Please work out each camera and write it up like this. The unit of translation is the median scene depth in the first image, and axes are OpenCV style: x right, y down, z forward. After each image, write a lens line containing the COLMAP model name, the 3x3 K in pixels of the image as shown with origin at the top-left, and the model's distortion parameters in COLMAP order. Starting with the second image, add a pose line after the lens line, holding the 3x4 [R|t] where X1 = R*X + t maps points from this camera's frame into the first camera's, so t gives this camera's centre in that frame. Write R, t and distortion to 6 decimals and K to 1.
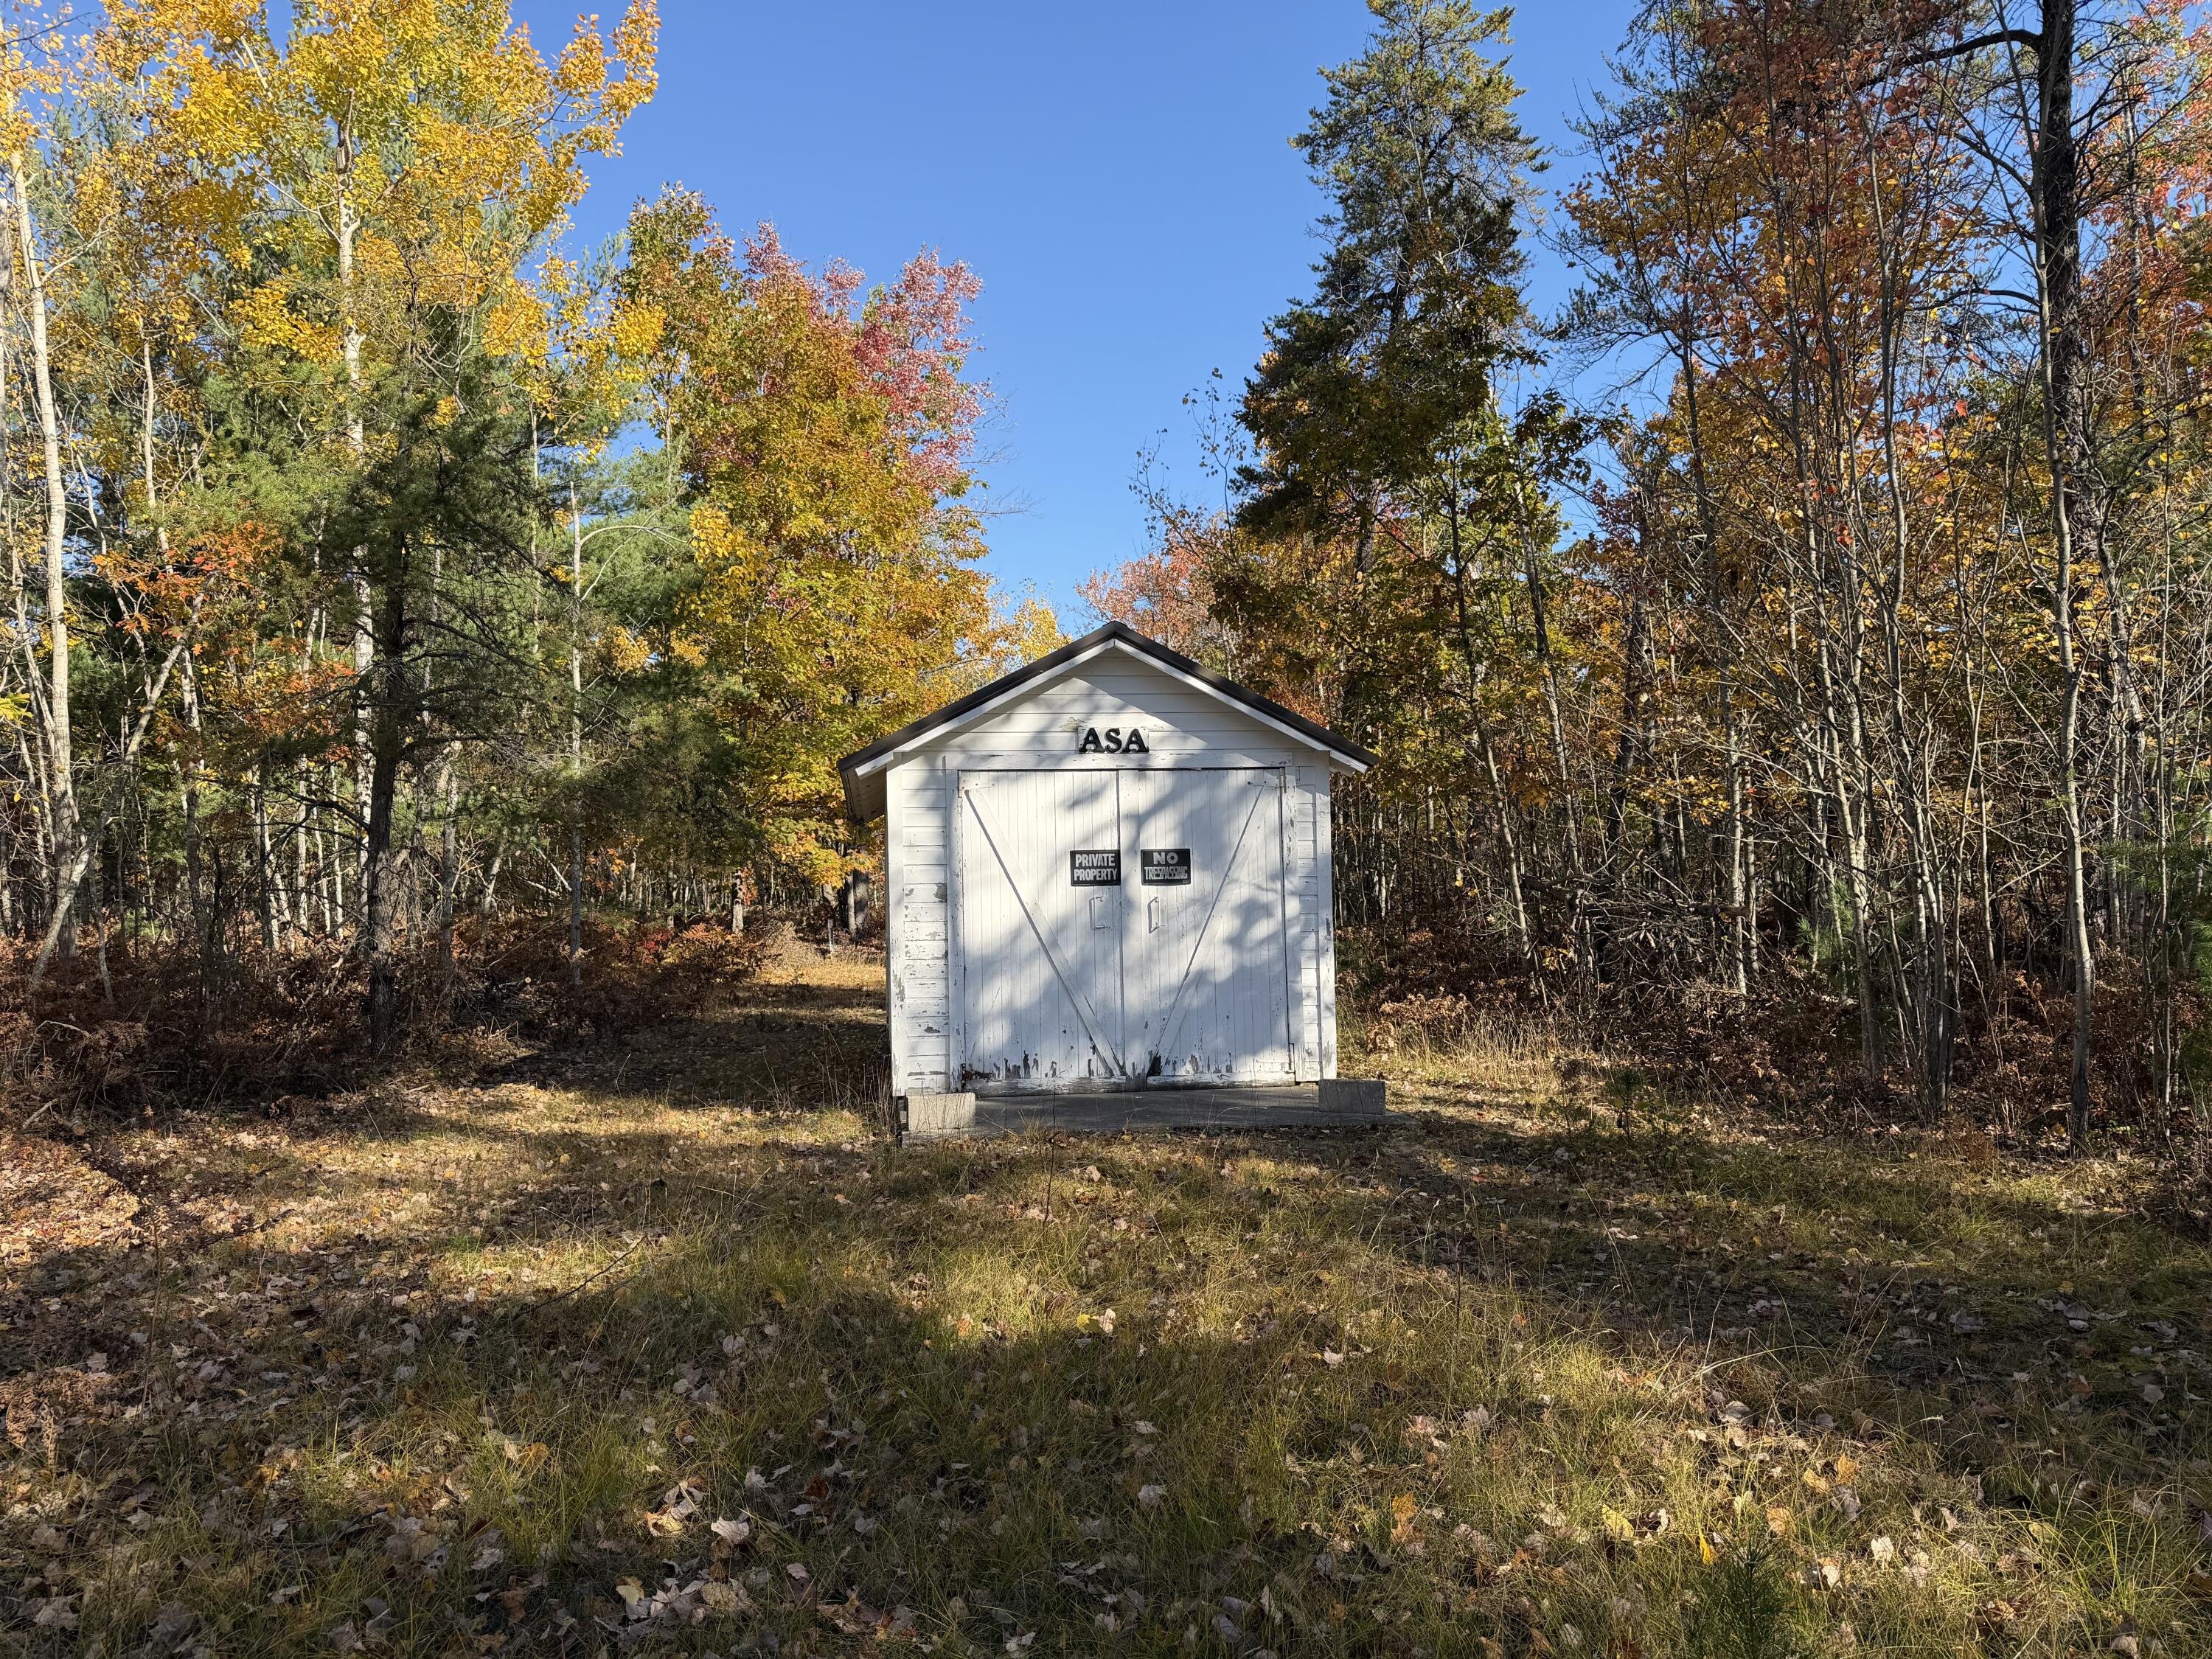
lens RADIAL K [[1542.3, 0, 1106.6], [0, 1542.3, 841.1], [0, 0, 1]] dist [0.147201, -0.219616]
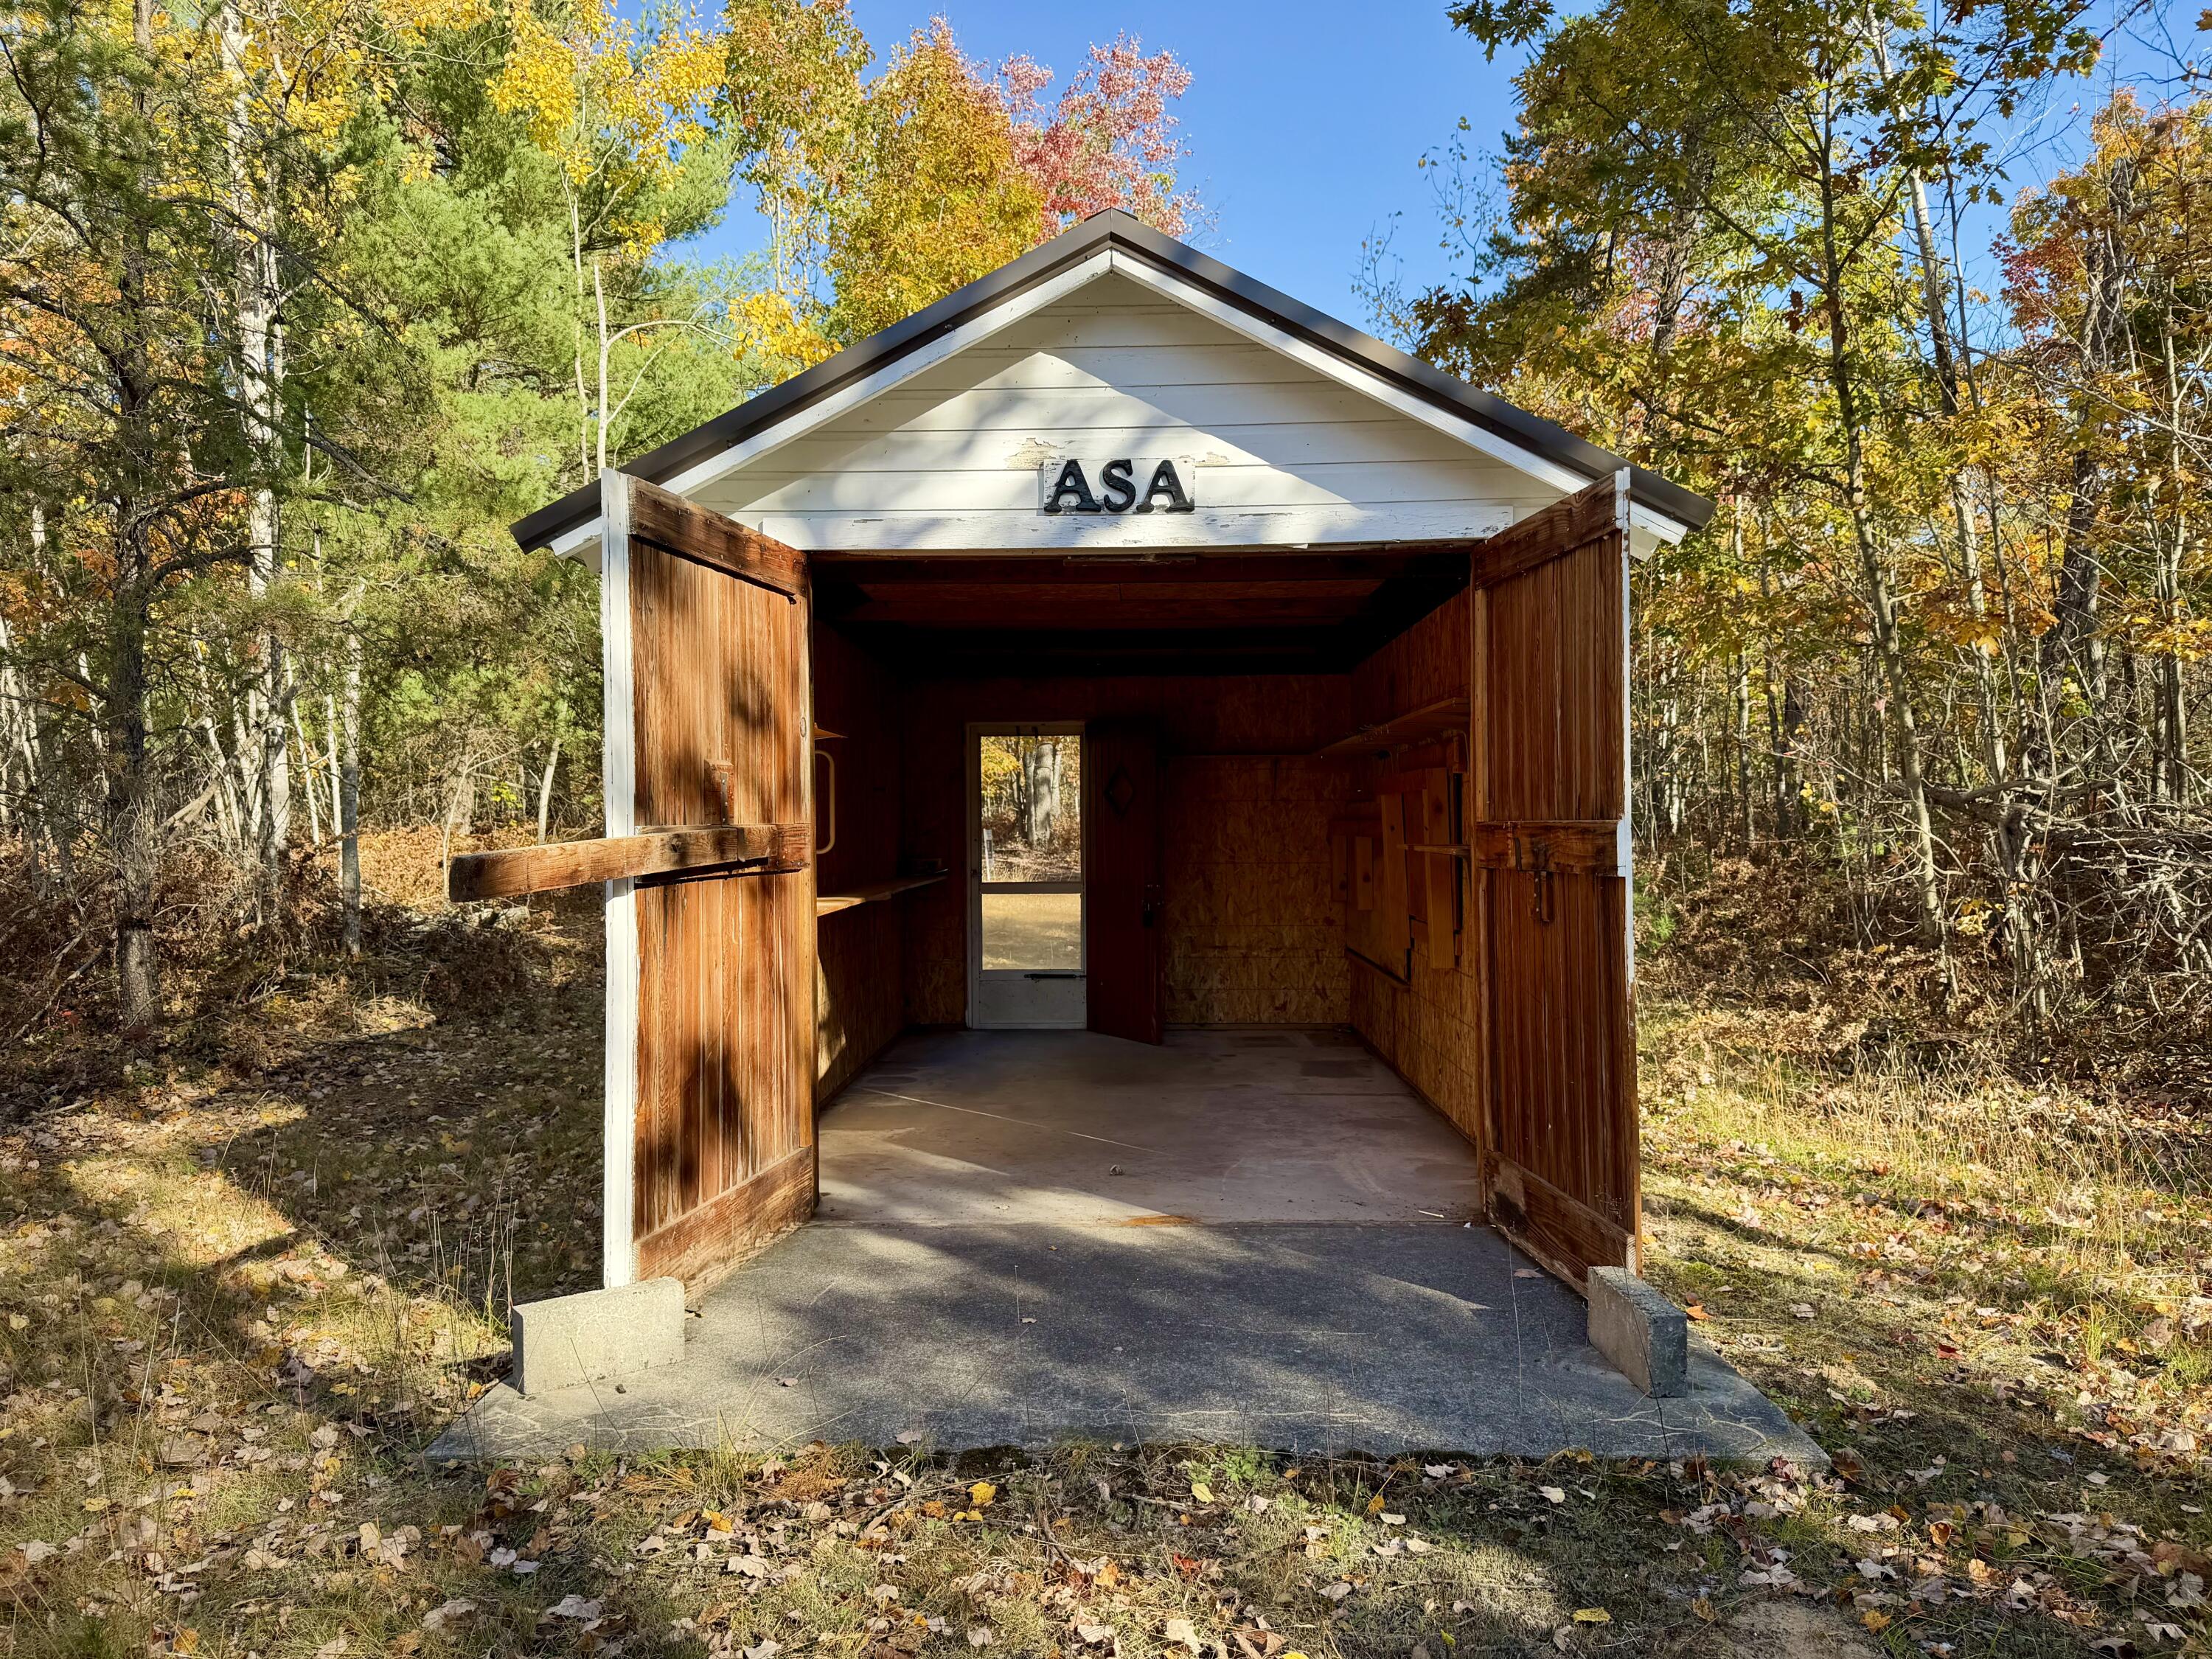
lens RADIAL K [[1517.8, 0, 1106.0], [0, 1517.8, 829.5], [0, 0, 1]] dist [-0.002289, -0.000555]
pose [[0.984046, 0.013093, -0.177432, 0.070626], [-0.003240, 0.998442, 0.055707, 0.011645], [0.177885, -0.054244, 0.982555, 0.447698]]
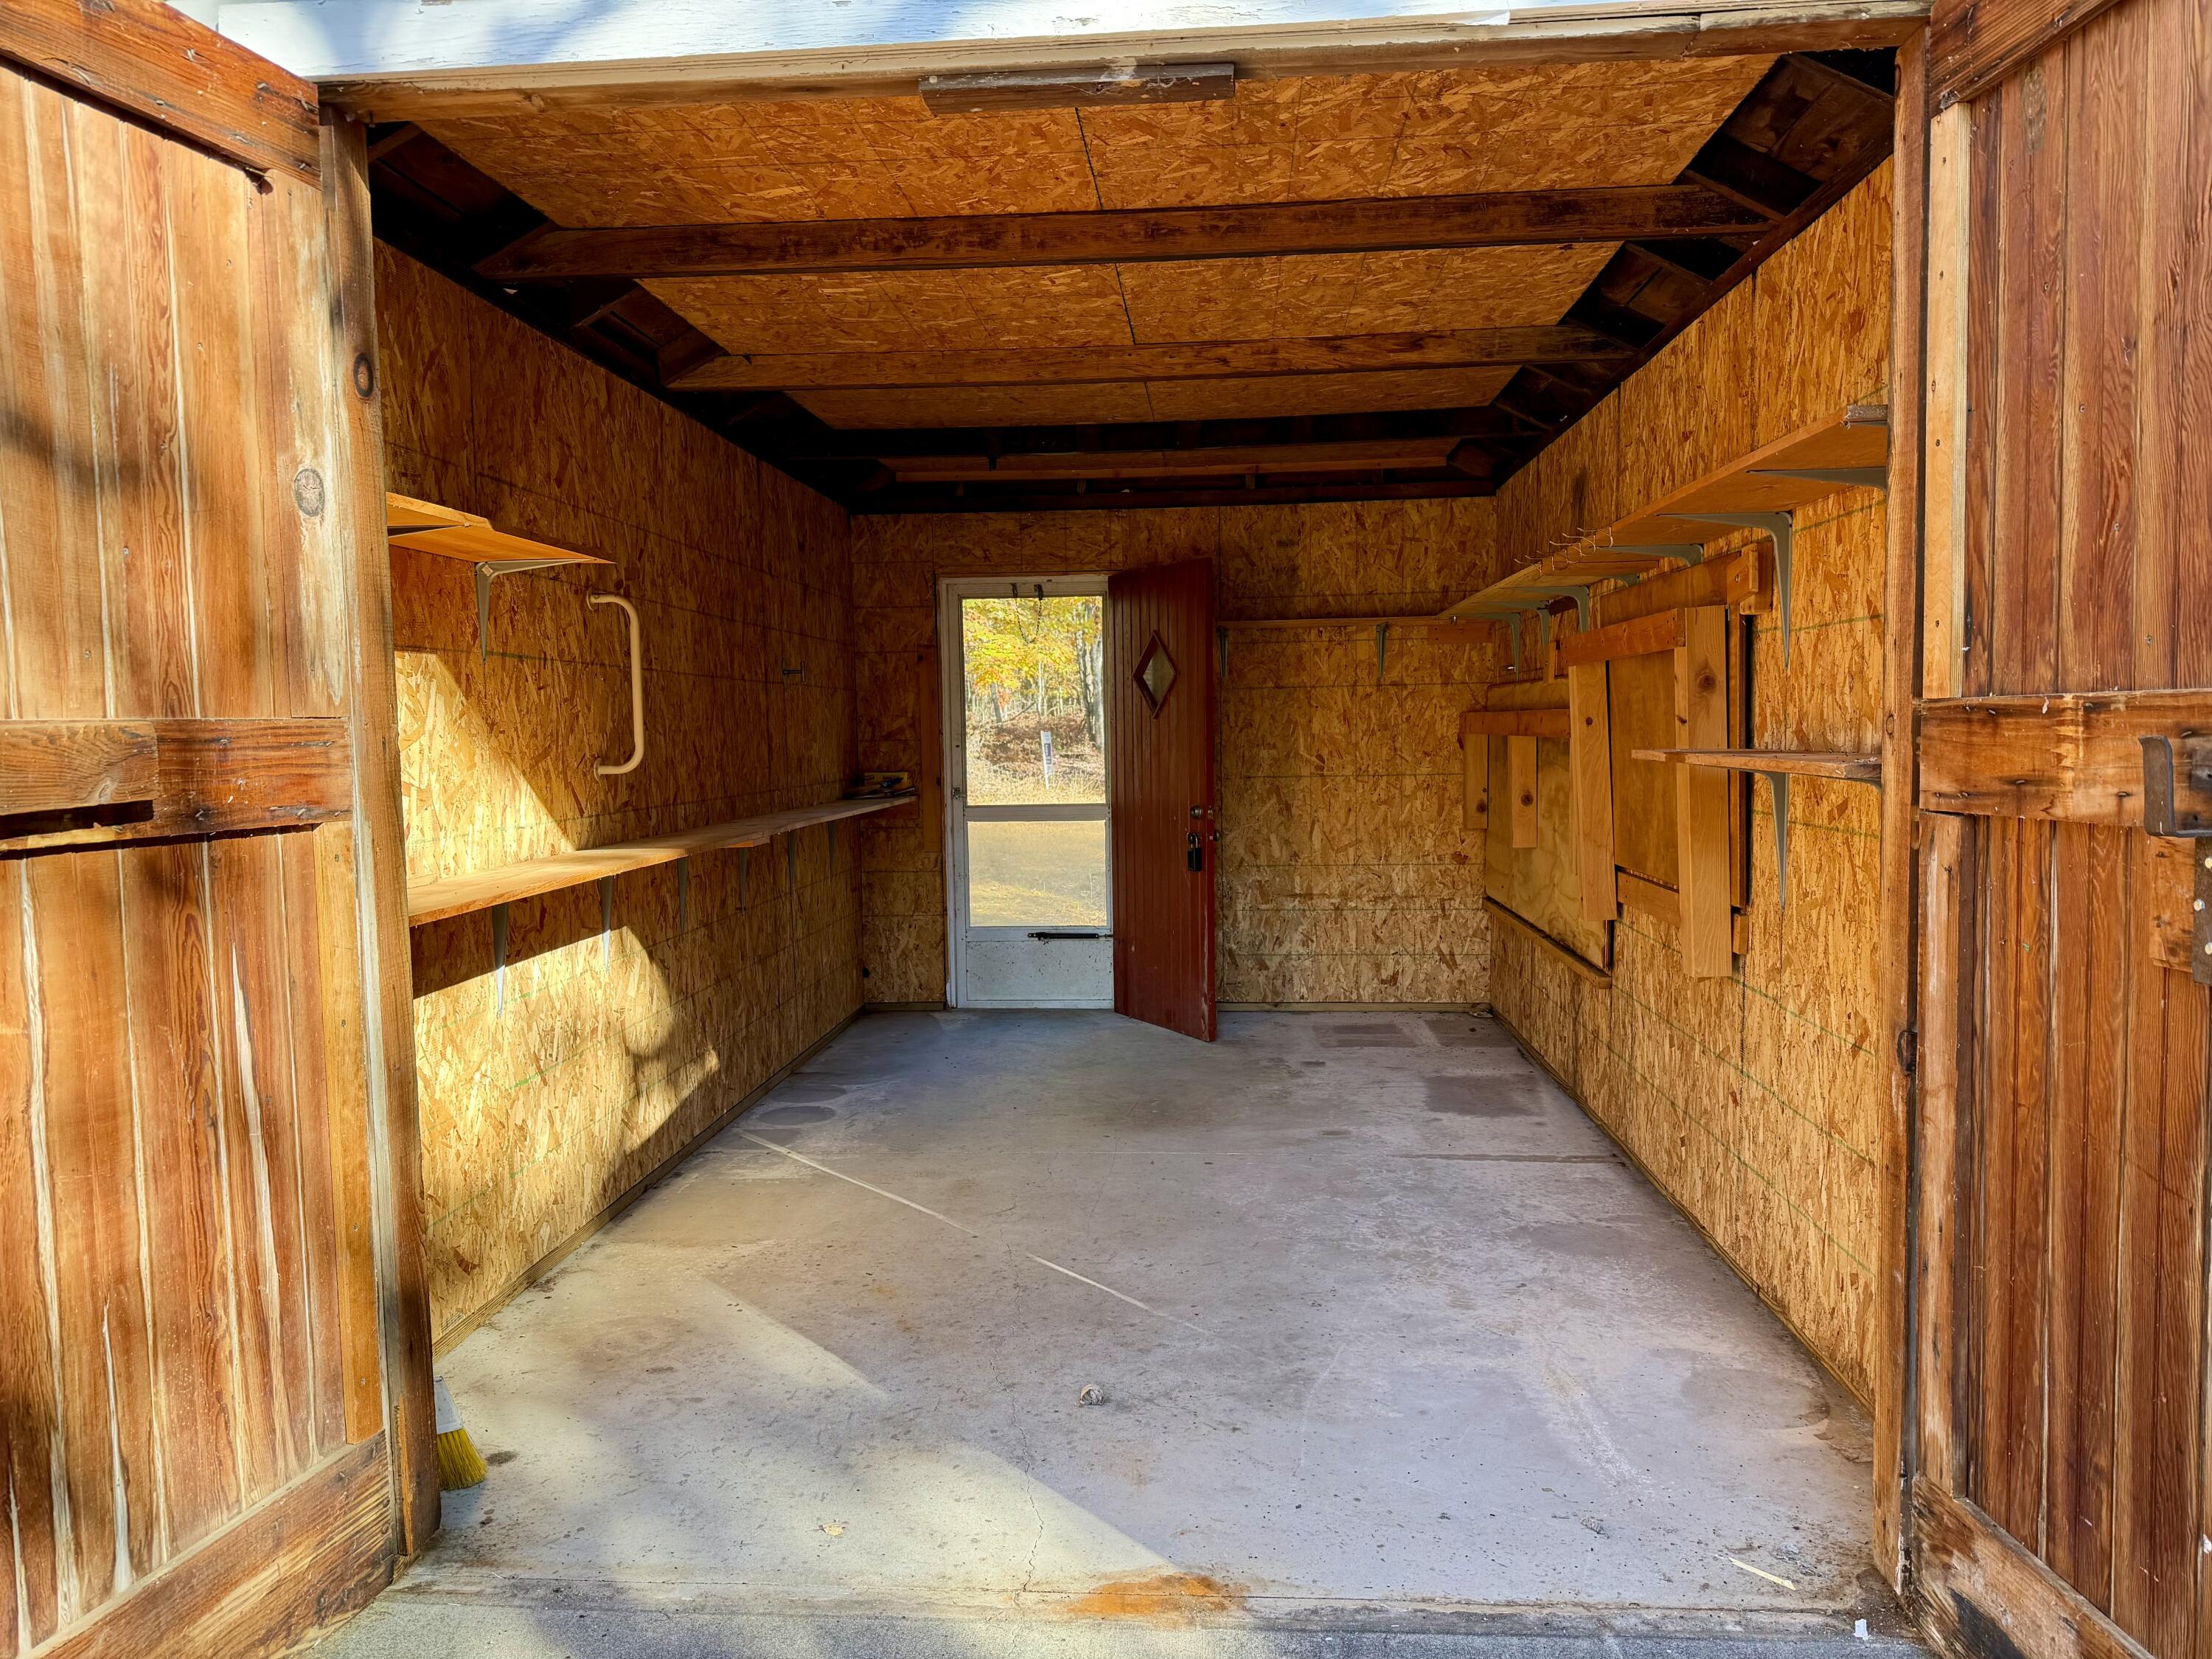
lens RADIAL K [[1542.3, 0, 1106.6], [0, 1542.3, 841.1], [0, 0, 1]] dist [0.147201, -0.219616]
pose [[0.973060, 0.021161, -0.229579, 0.050254], [0.008332, 0.991901, 0.126740, 0.024045], [0.230401, -0.125238, 0.965003, 0.664160]]
